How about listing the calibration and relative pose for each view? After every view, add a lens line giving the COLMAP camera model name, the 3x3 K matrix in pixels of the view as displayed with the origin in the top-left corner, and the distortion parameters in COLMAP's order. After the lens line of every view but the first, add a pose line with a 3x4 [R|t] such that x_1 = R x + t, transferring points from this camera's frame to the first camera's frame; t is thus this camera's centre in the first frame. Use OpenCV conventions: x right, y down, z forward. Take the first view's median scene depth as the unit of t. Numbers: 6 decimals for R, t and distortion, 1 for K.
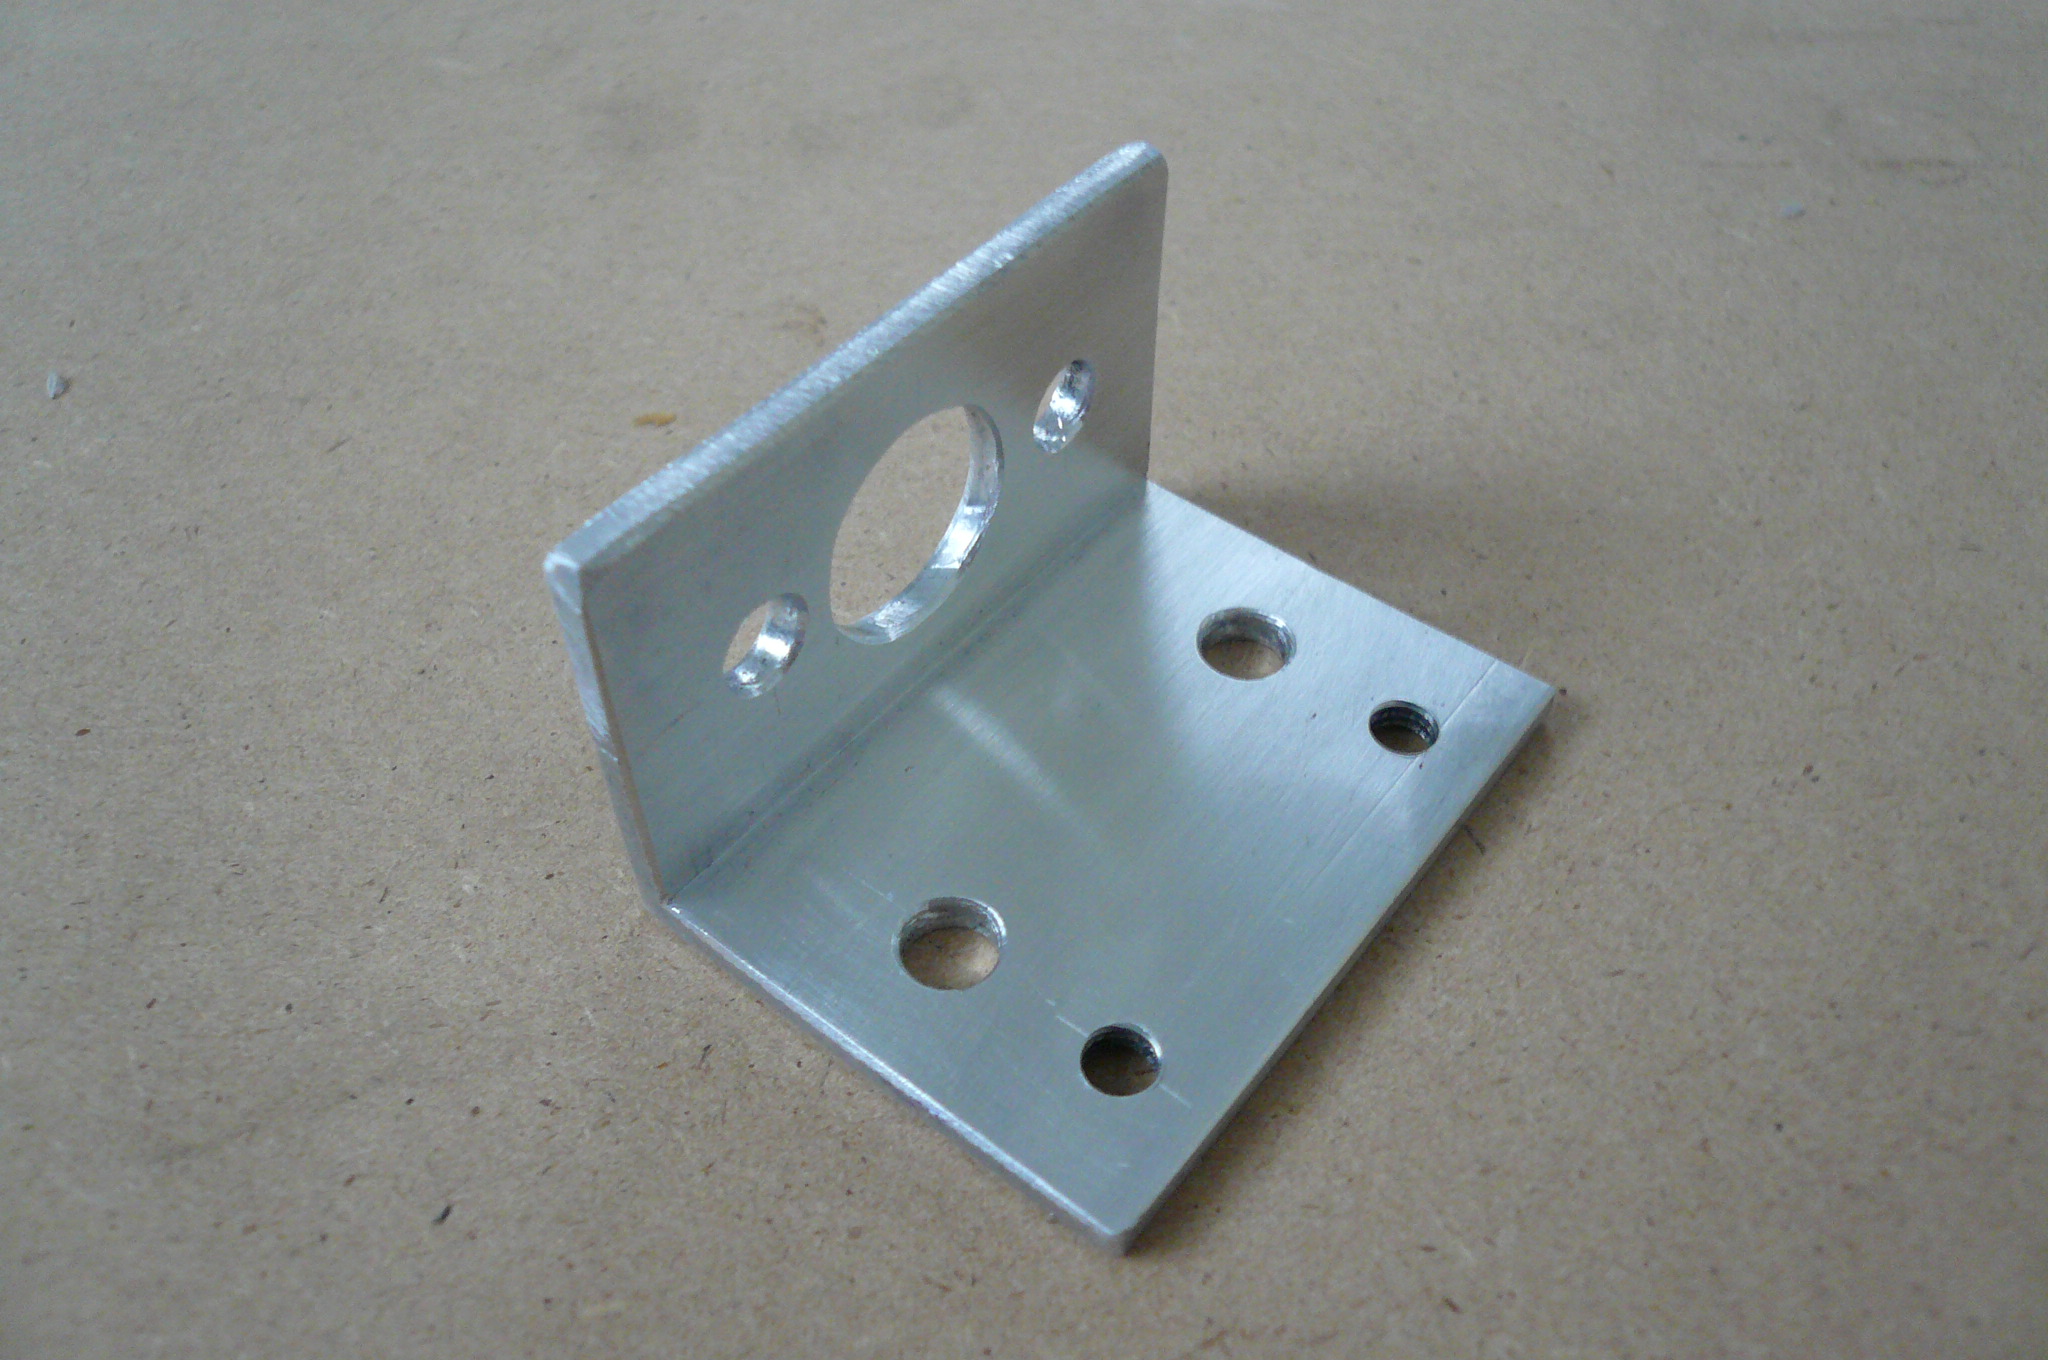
lens RADIAL K [[1724.9, 0, 1029.8], [0, 1724.9, 680.2], [0, 0, 1]] dist [-0.109768, 0.073089]
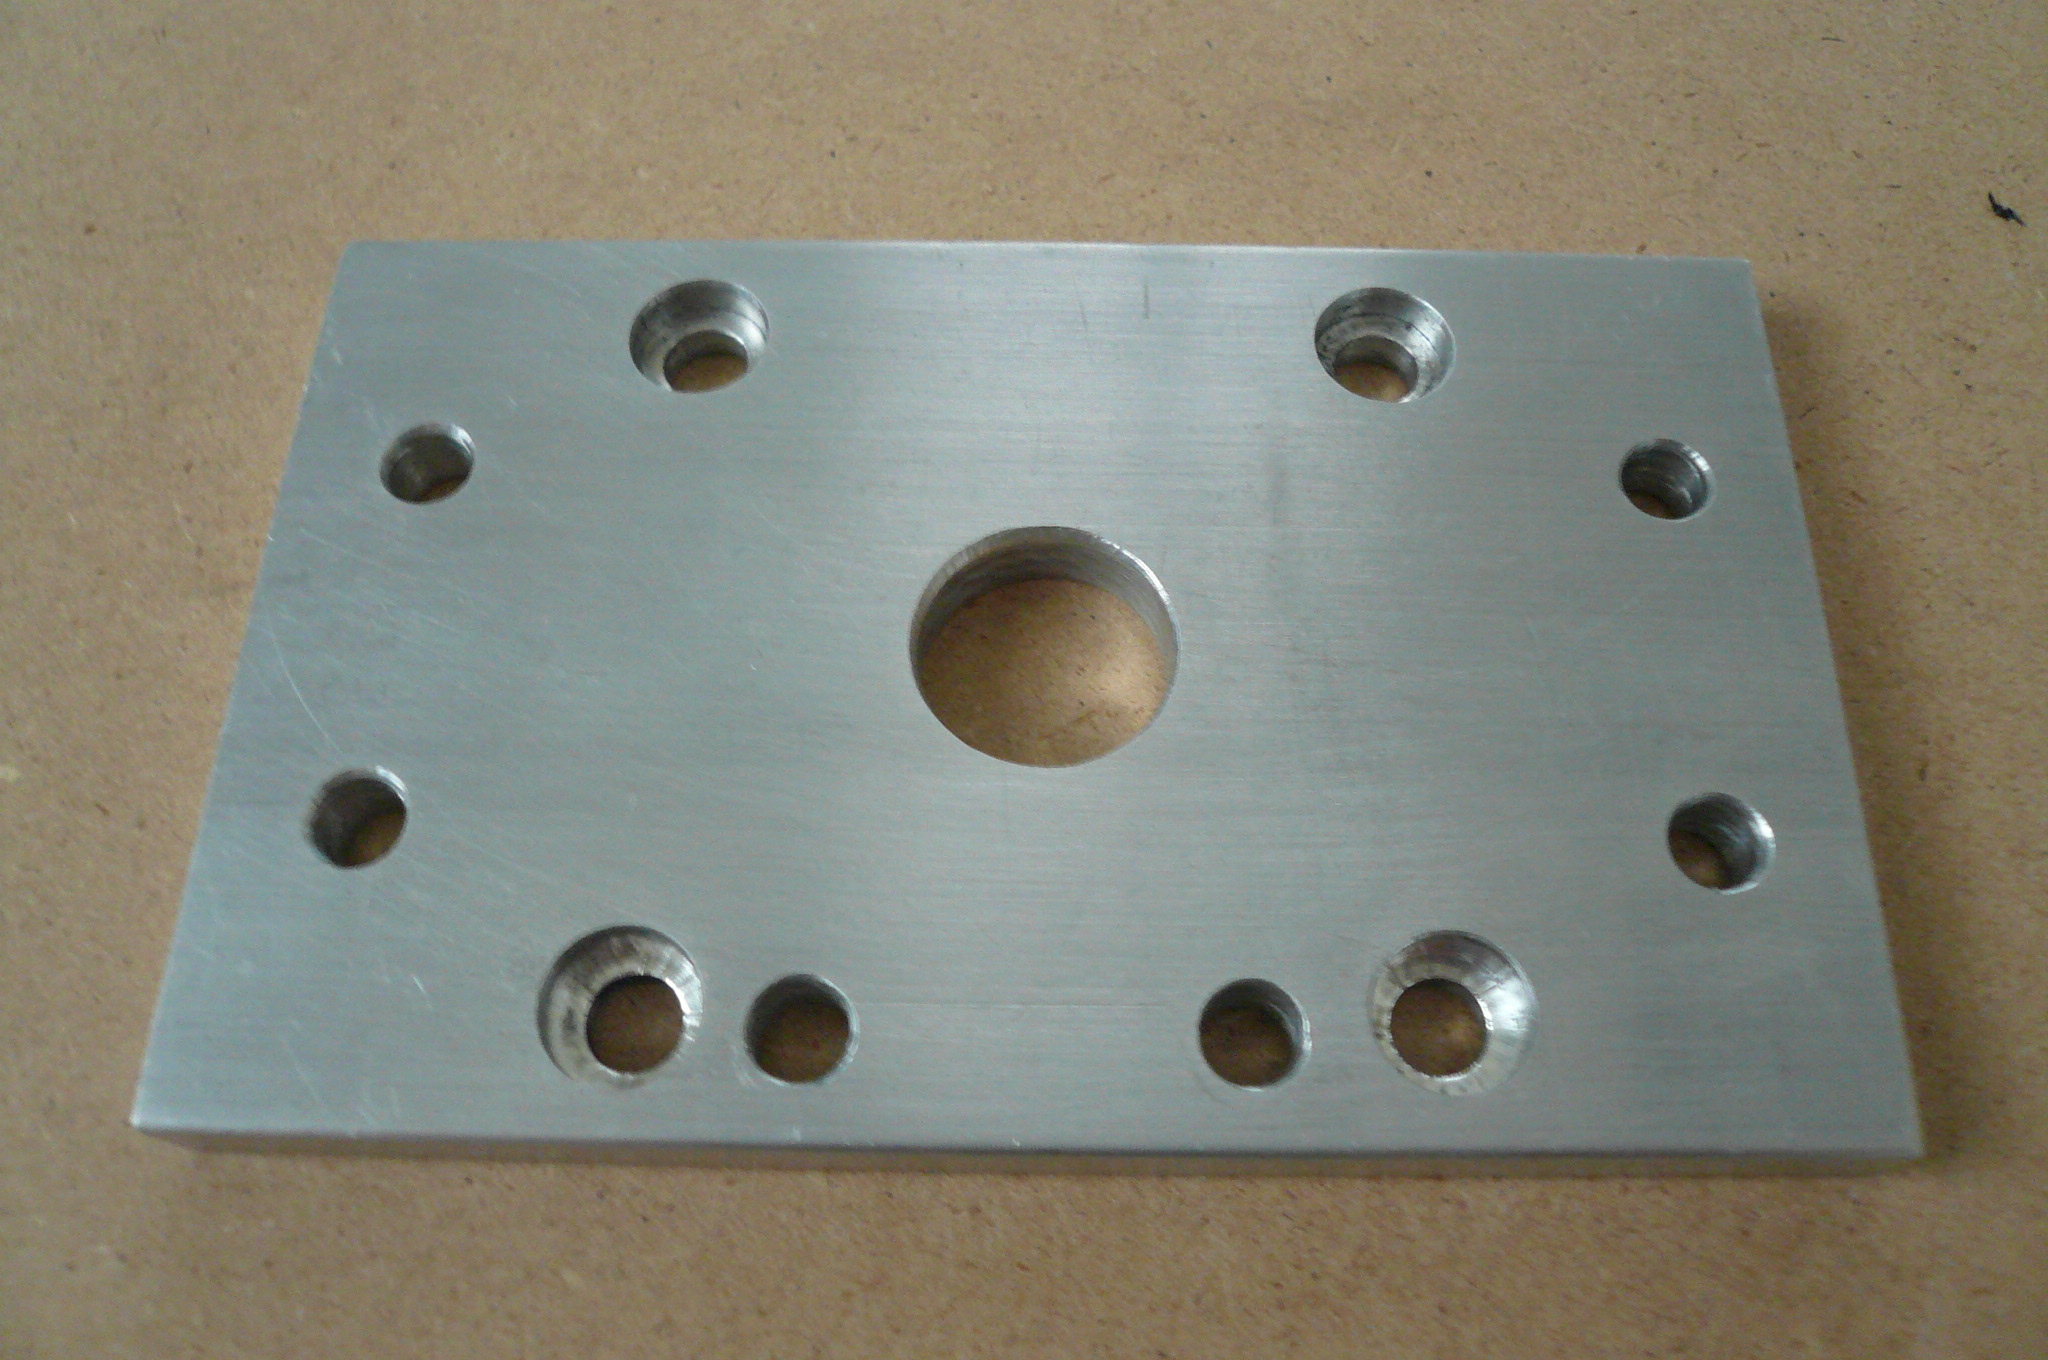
lens RADIAL K [[1724.9, 0, 1024.2], [0, 1724.9, 679.2], [0, 0, 1]] dist [-0.109768, 0.073089]
pose [[0.999959, -0.007960, 0.004255, 0.051024], [0.006357, 0.955778, 0.294021, -0.006746], [-0.006407, -0.293982, 0.955789, -0.165242]]
